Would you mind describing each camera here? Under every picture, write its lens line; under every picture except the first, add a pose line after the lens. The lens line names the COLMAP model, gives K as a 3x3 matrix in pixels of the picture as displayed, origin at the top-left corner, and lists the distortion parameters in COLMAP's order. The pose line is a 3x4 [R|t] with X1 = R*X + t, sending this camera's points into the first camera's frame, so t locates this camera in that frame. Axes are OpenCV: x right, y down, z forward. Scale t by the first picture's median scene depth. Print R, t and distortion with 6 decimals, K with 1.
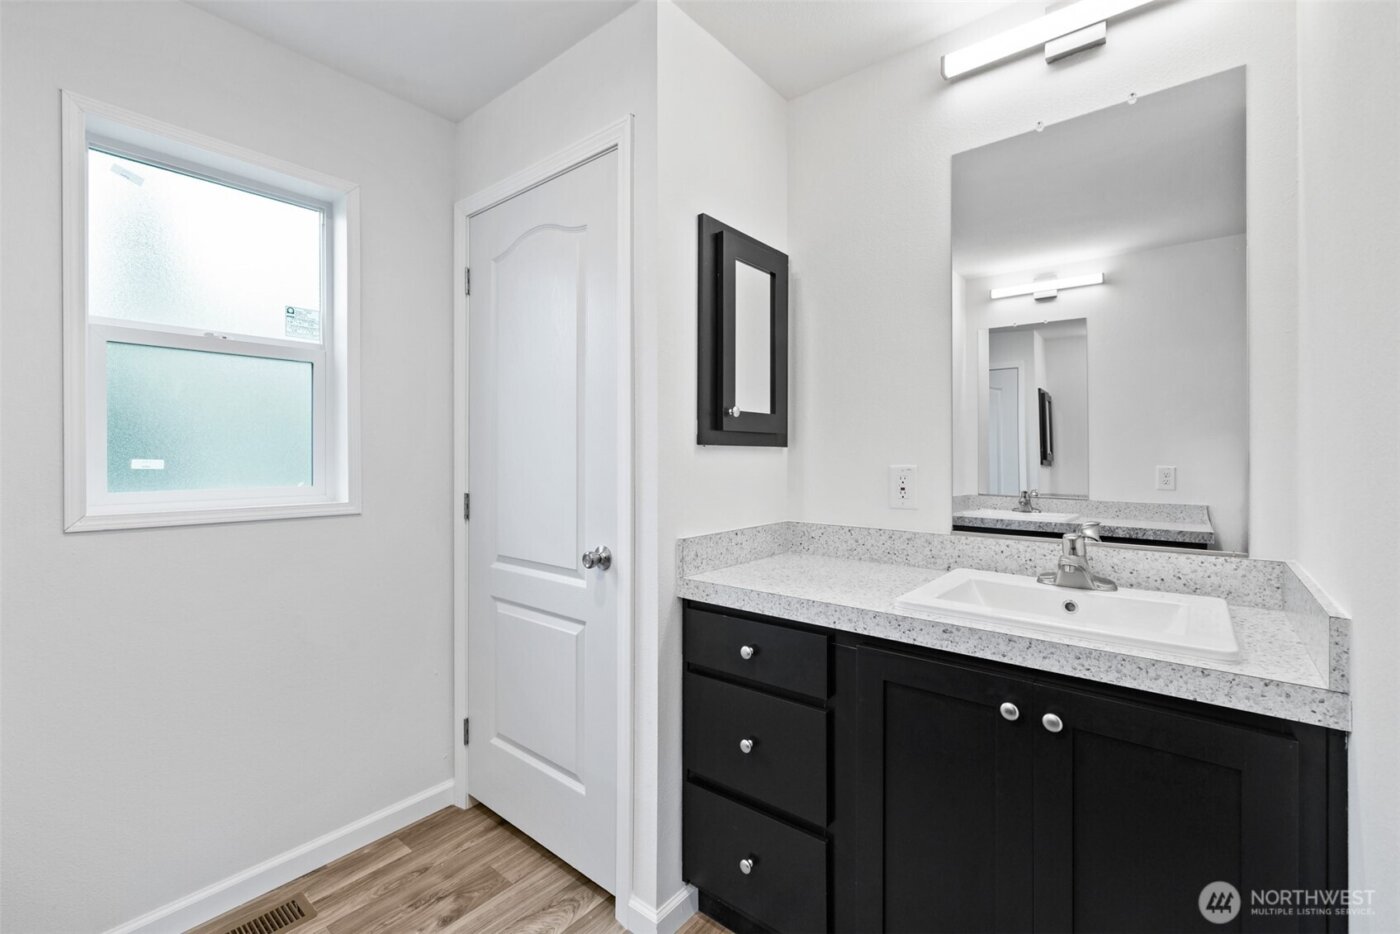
lens RADIAL K [[600.6, 0, 690.4], [0, 600.6, 457.5], [0, 0, 1]] dist [0.006035, -0.000554]
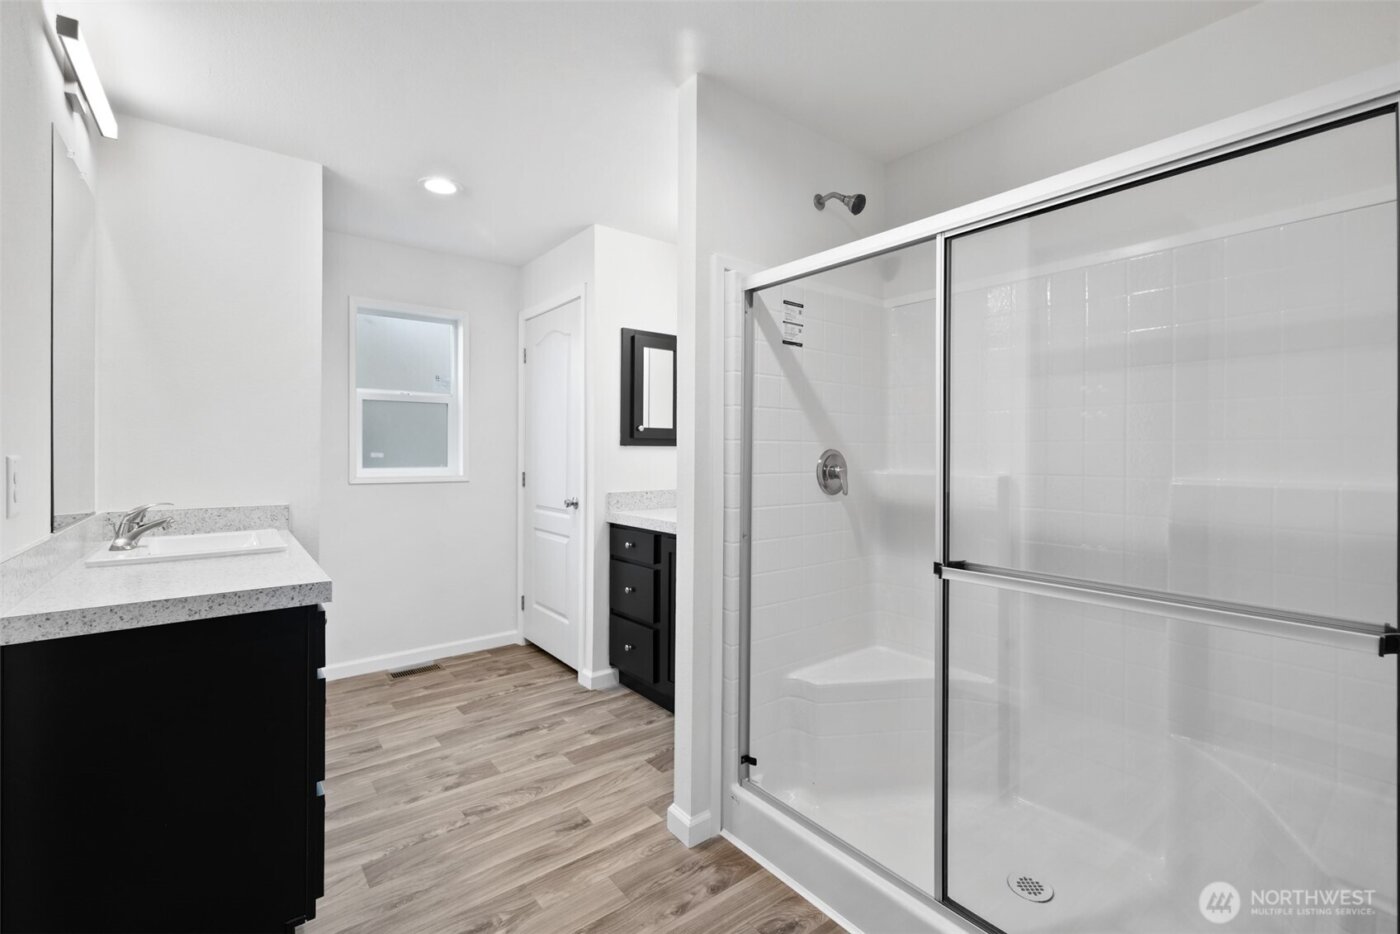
lens RADIAL K [[600.6, 0, 684.8], [0, 600.6, 448.3], [0, 0, 1]] dist [0.006035, -0.000554]
pose [[0.976468, -0.001066, -0.215661, 0.608023], [-0.001115, 0.999949, -0.009994, 0.006600], [0.215660, 0.009999, 0.976417, -0.822638]]
